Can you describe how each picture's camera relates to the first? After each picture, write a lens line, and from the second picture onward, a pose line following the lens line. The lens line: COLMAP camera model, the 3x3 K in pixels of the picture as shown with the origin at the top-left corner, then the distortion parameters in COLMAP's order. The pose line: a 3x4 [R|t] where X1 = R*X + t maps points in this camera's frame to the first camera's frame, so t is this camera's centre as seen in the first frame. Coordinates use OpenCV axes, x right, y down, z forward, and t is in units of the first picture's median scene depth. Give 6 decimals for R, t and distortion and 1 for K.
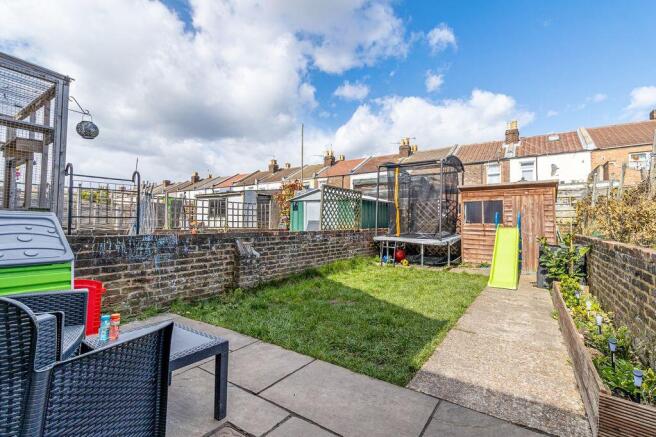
lens RADIAL K [[309.5, 0, 328.0], [0, 309.5, 218.5], [0, 0, 1]] dist [-0.001475, -0.000177]
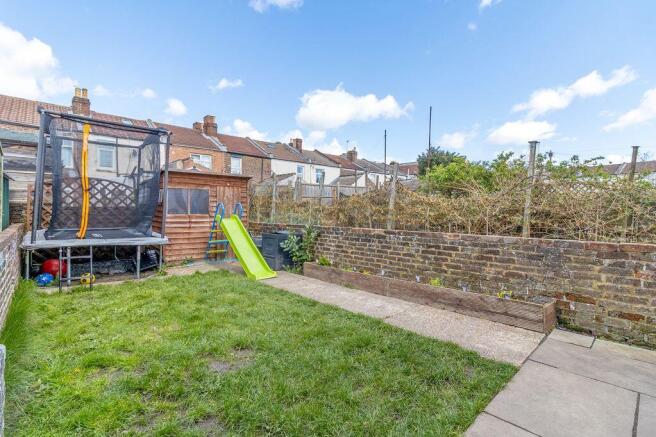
lens RADIAL K [[309.5, 0, 328.0], [0, 309.5, 218.5], [0, 0, 1]] dist [-0.001475, -0.000177]
pose [[0.203851, -0.033338, 0.978434, -0.292234], [-0.017134, 0.999145, 0.037614, -0.012352], [-0.978852, -0.024432, 0.203106, 0.429844]]
